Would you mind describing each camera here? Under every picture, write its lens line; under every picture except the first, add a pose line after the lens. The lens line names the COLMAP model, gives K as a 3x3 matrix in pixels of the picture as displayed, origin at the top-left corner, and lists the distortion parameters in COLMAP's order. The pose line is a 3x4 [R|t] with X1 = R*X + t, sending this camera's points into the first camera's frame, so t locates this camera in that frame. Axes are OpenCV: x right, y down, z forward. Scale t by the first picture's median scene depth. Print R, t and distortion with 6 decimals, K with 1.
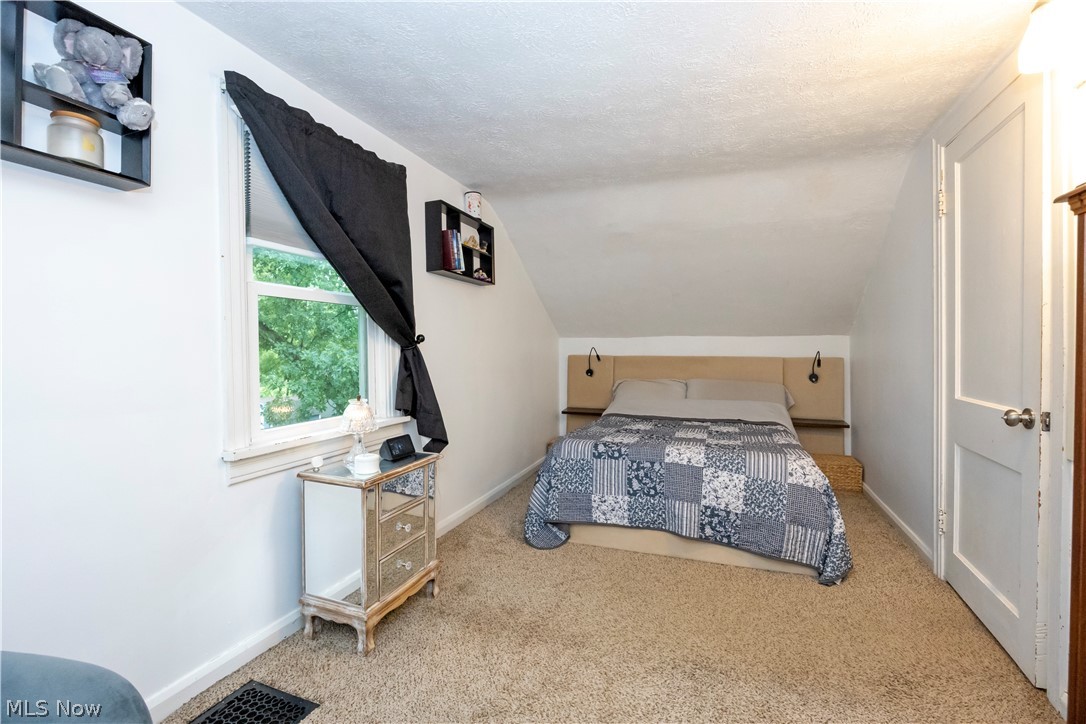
lens RADIAL K [[471.8, 0, 545.5], [0, 471.8, 358.6], [0, 0, 1]] dist [-0.016161, 0.000246]
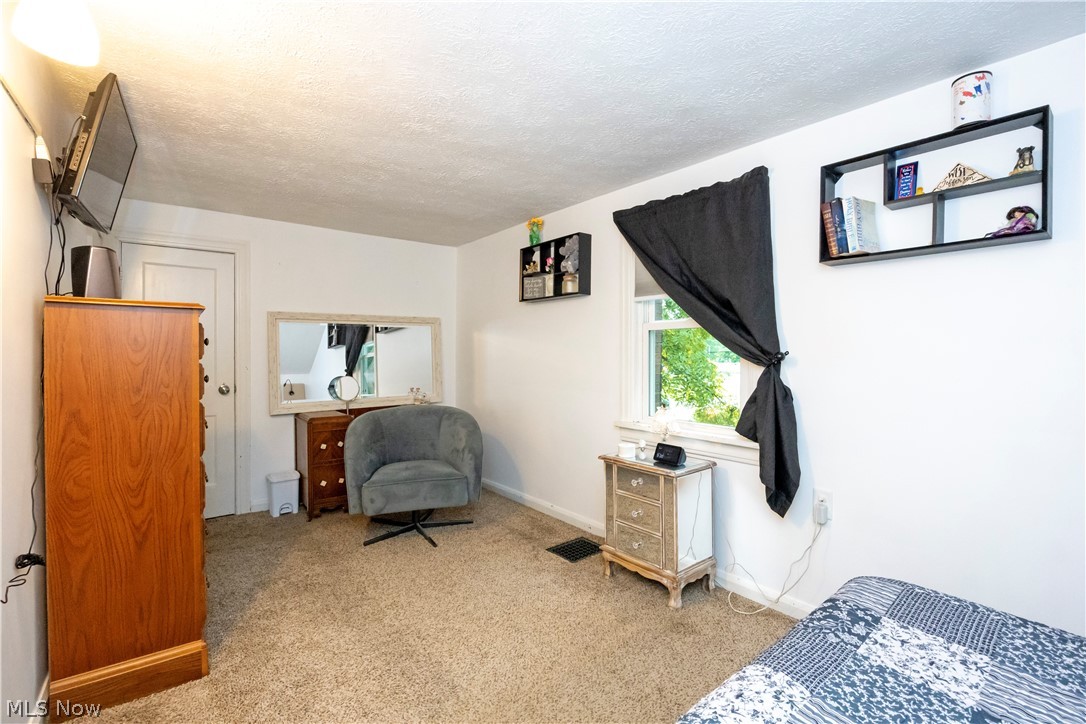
lens RADIAL K [[471.8, 0, 545.5], [0, 471.8, 358.6], [0, 0, 1]] dist [-0.016161, 0.000246]
pose [[-0.484587, -0.003740, -0.874735, 0.835843], [-0.031475, 0.999418, 0.013163, -0.042410], [0.874177, 0.033911, -0.484422, 1.304617]]
